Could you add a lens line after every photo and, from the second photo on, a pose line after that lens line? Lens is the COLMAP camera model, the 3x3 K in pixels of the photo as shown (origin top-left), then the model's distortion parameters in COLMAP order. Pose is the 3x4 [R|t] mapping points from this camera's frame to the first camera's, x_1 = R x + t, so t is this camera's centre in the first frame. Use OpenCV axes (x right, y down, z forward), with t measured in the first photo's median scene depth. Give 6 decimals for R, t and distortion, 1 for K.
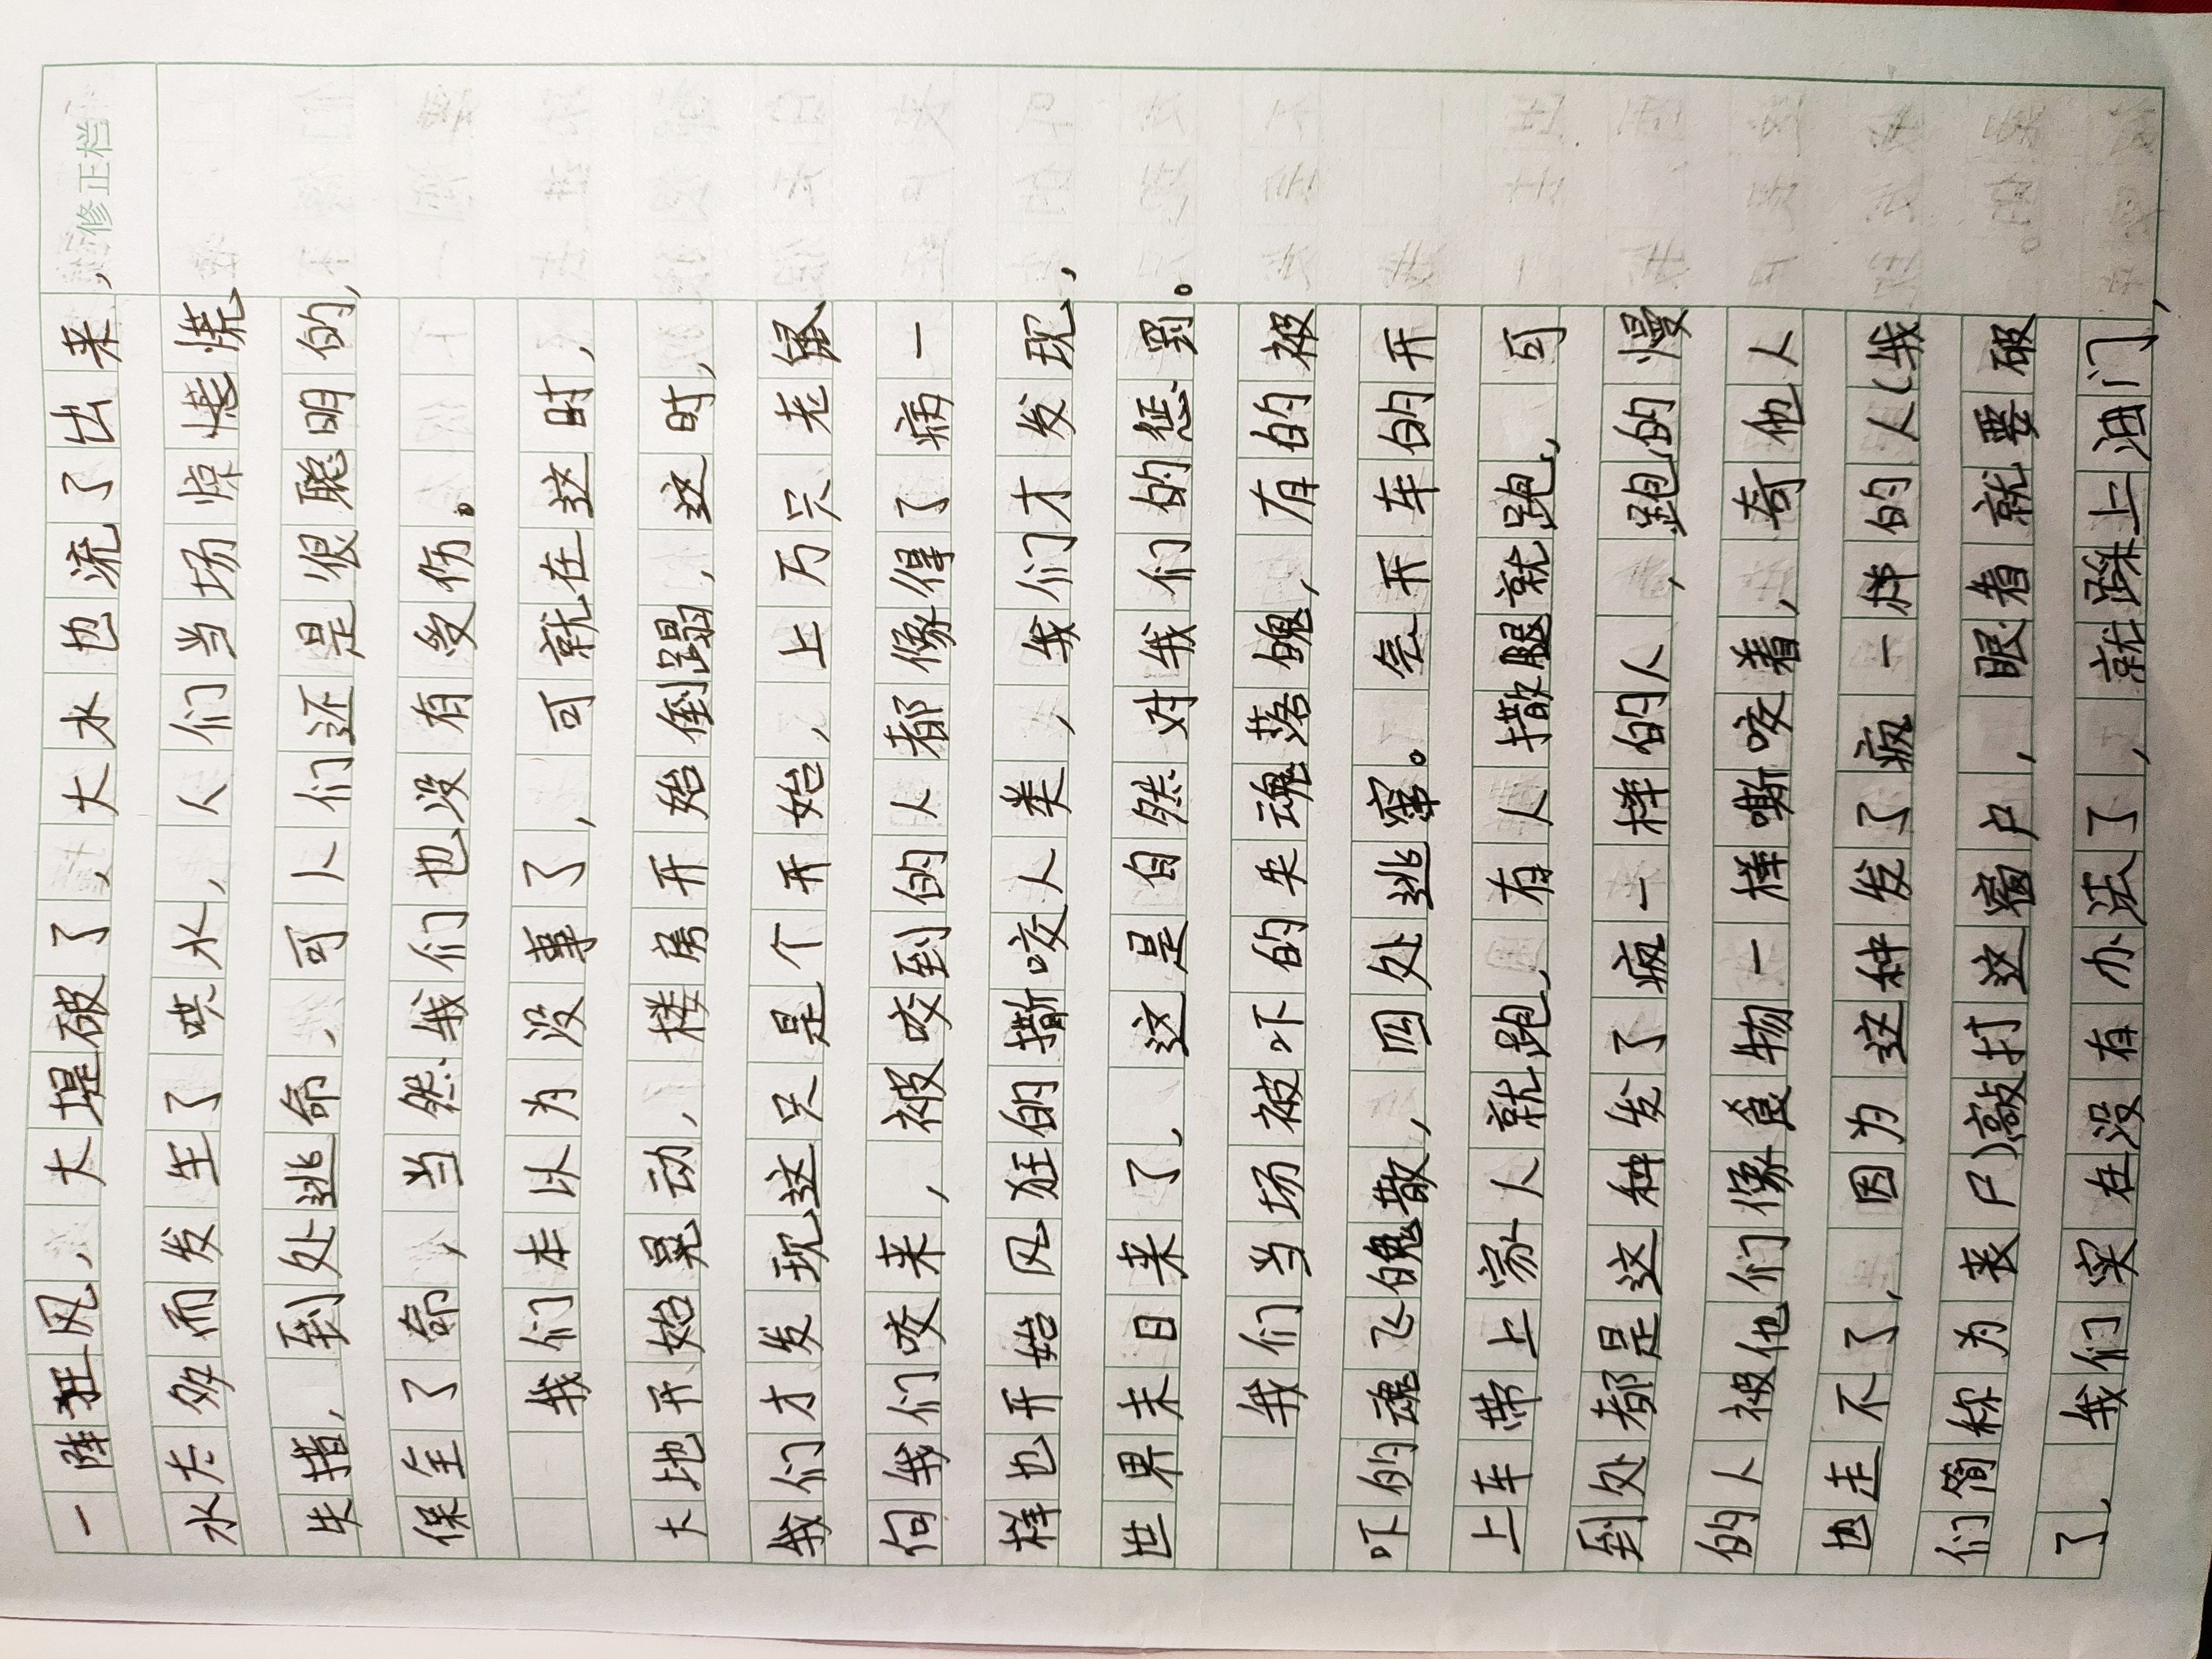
lens RADIAL K [[1611.9, 0, 1106.0], [0, 1611.9, 829.5], [0, 0, 1]] dist [0.063693, 0.000494]
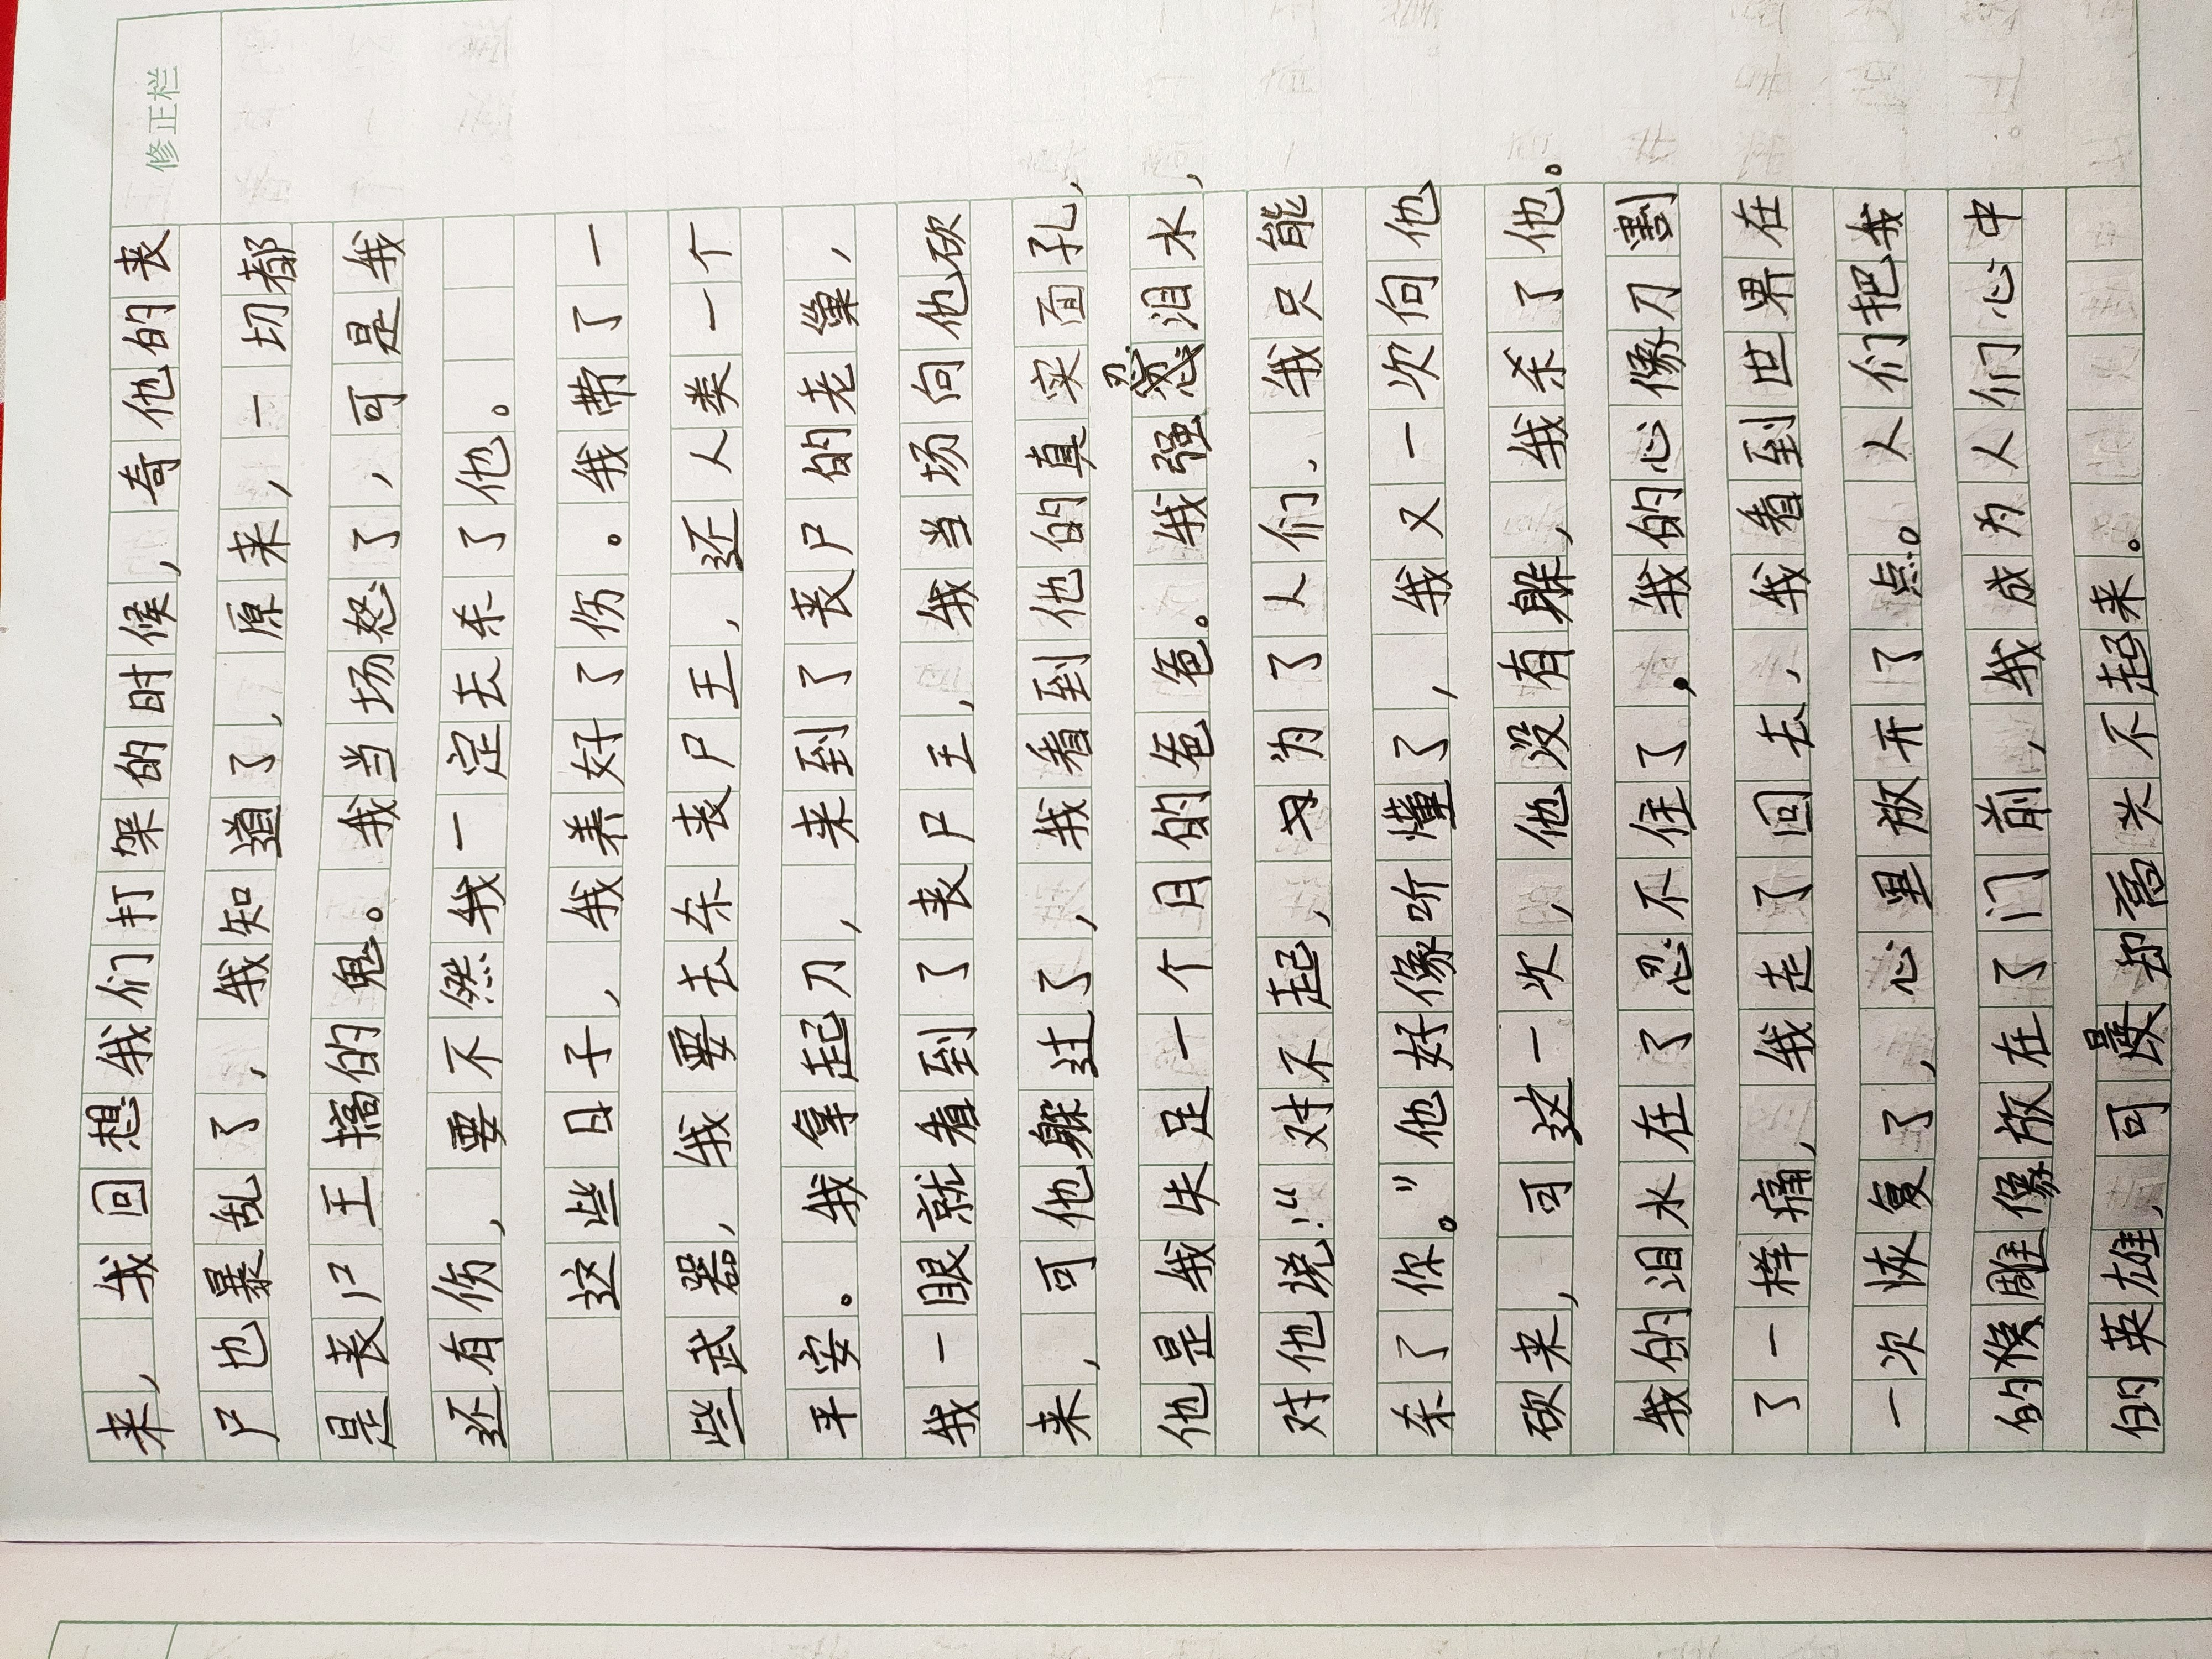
lens RADIAL K [[1607.6, 0, 1106.0], [0, 1607.6, 829.5], [0, 0, 1]] dist [0.036263, 0.000168]
pose [[0.999694, -0.020402, -0.013987, -0.002516], [0.019380, 0.997382, -0.069667, 0.142369], [0.015372, 0.069375, 0.997472, 0.001469]]
